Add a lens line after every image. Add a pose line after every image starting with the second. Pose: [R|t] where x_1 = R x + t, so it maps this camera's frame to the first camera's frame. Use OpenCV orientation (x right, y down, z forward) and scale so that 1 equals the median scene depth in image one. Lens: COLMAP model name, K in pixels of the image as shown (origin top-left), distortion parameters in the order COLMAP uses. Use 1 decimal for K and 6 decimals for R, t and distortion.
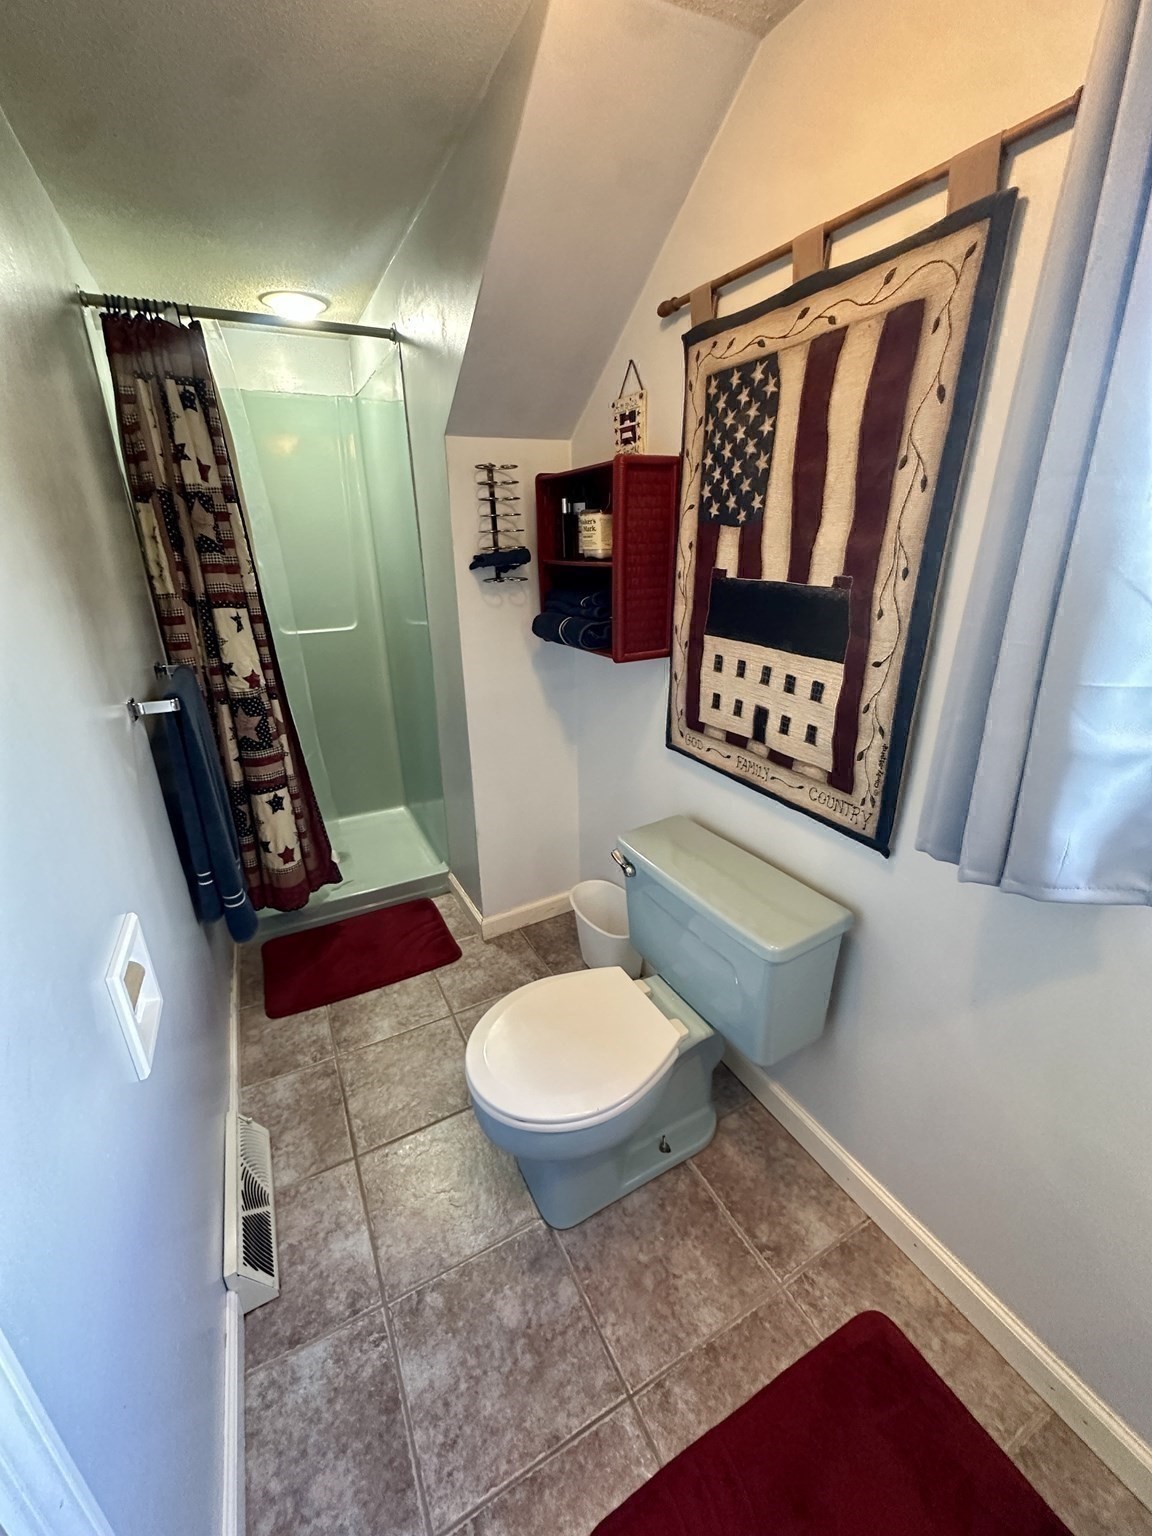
lens RADIAL K [[615.8, 0, 570.1], [0, 615.8, 768.6], [0, 0, 1]] dist [-0.002073, 0.000571]
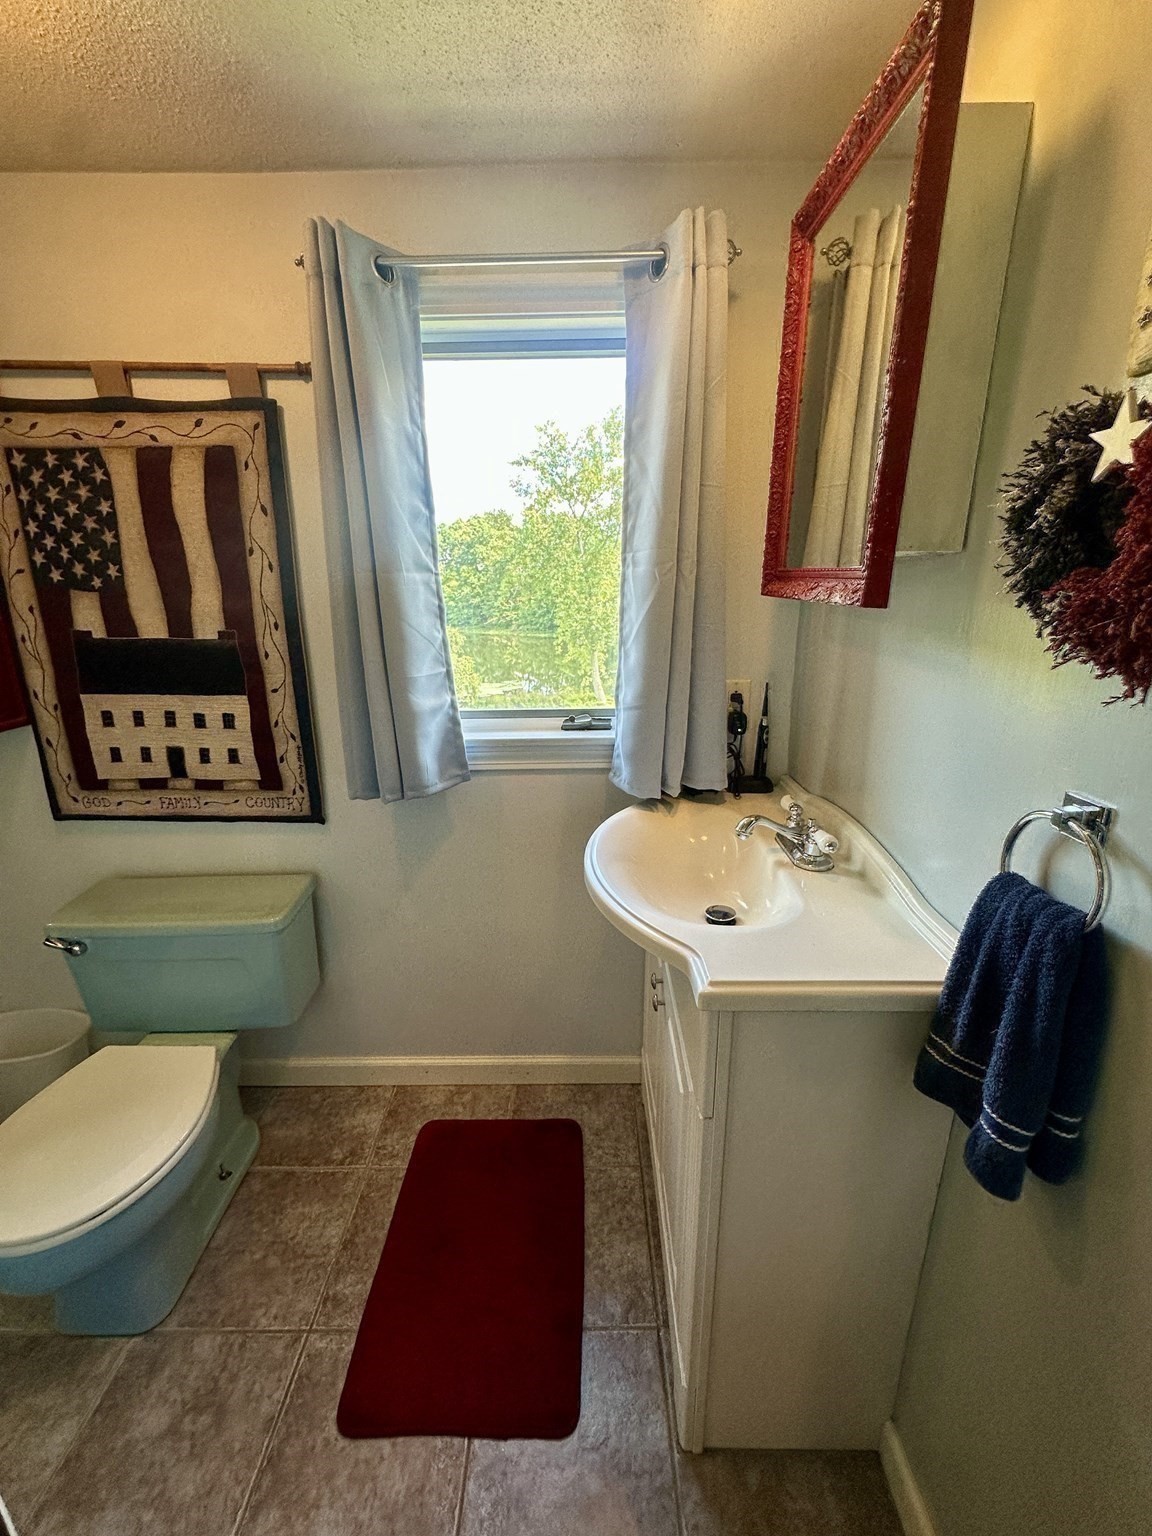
lens RADIAL K [[615.8, 0, 575.7], [0, 615.8, 764.0], [0, 0, 1]] dist [-0.002073, 0.000571]
pose [[0.463765, -0.228174, 0.856072, -0.351474], [0.308003, 0.947518, 0.085691, 0.065768], [-0.830696, 0.223932, 0.509704, -0.197967]]
